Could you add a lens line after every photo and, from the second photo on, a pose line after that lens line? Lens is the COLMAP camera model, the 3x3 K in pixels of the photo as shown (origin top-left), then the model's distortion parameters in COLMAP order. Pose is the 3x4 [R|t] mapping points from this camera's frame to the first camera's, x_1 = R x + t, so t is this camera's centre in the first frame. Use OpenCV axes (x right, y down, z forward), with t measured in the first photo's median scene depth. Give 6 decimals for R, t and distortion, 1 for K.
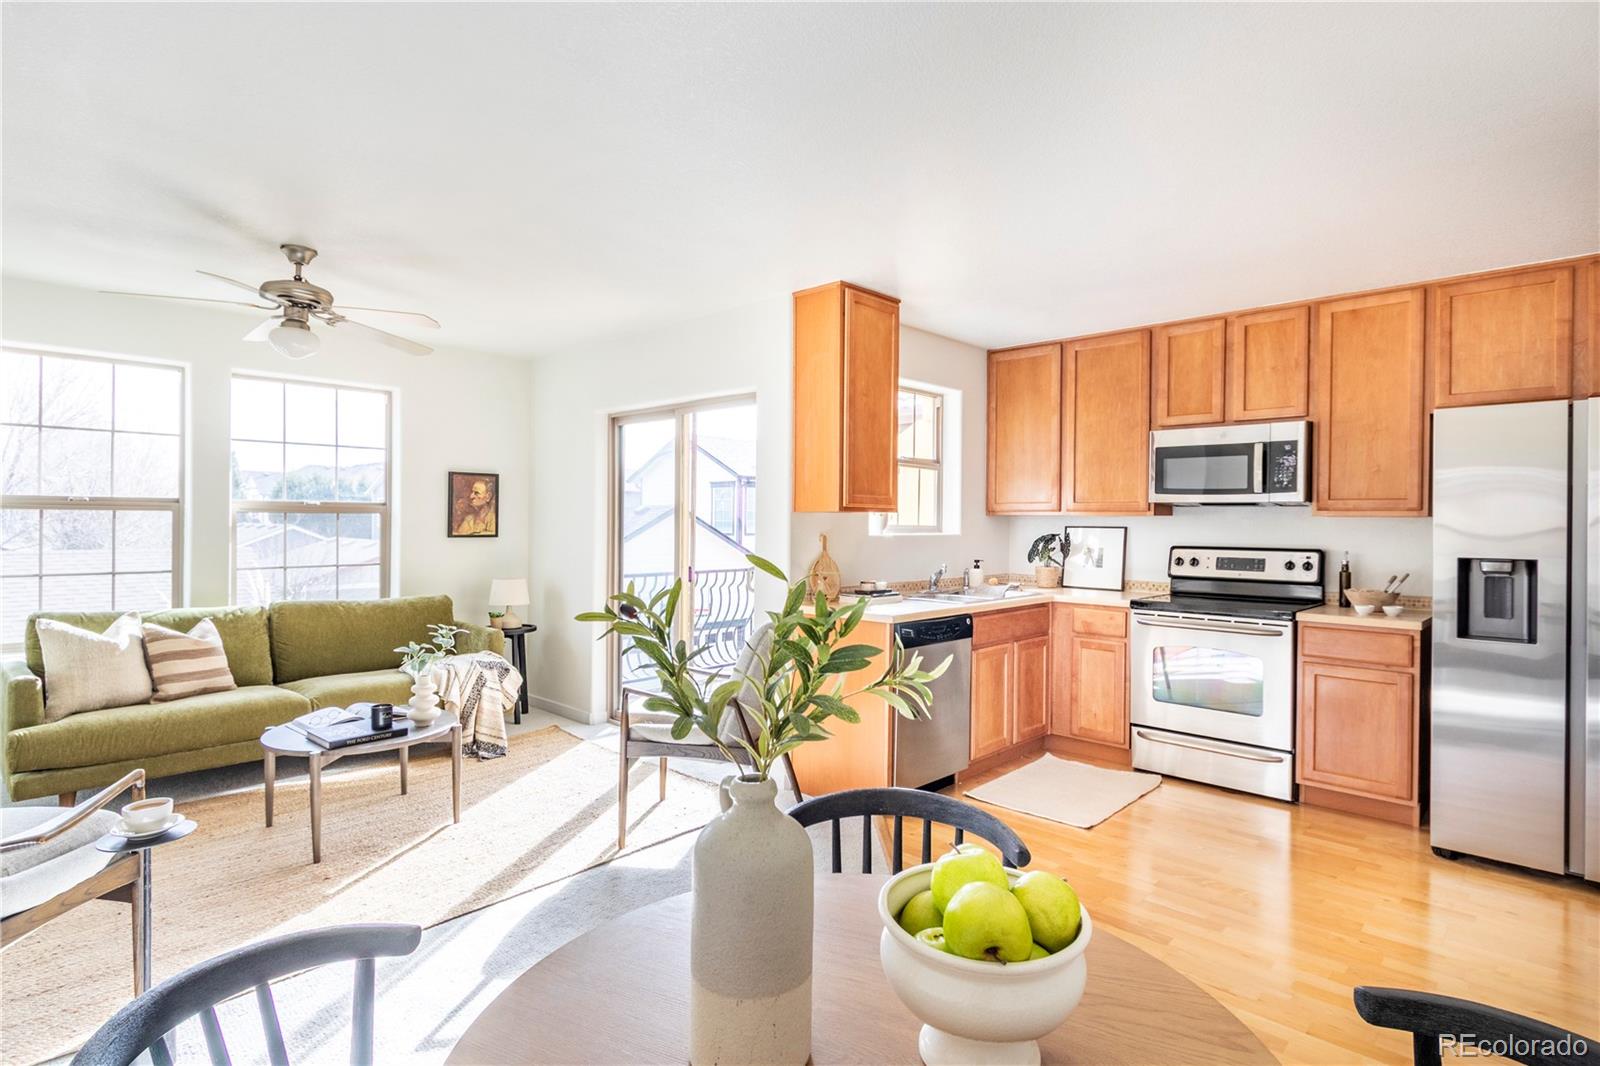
lens RADIAL K [[812.8, 0, 813.0], [0, 812.8, 525.1], [0, 0, 1]] dist [-0.007333, -0.001720]
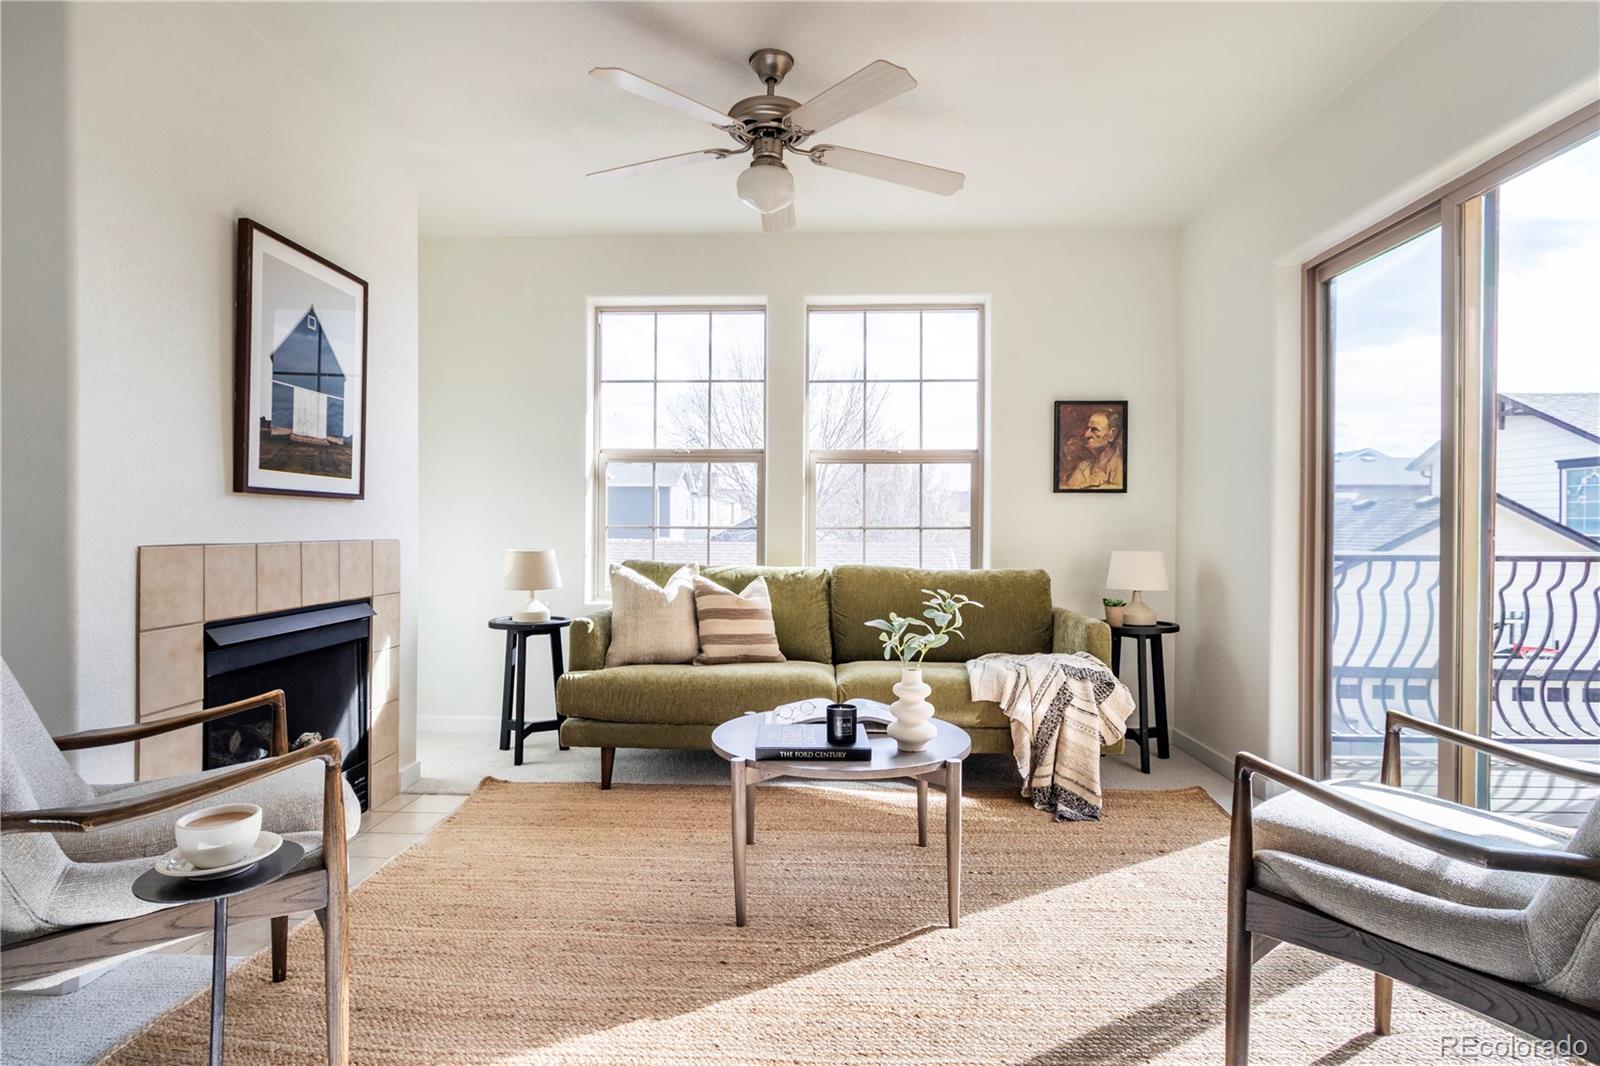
lens RADIAL K [[834.9, 0, 779.8], [0, 834.9, 530.9], [0, 0, 1]] dist [-0.000687, 0.000179]
pose [[0.641834, -0.002764, -0.766839, -0.044451], [-0.003606, 0.999972, -0.006623, 0.068585], [0.766835, 0.007016, 0.641806, 0.415124]]
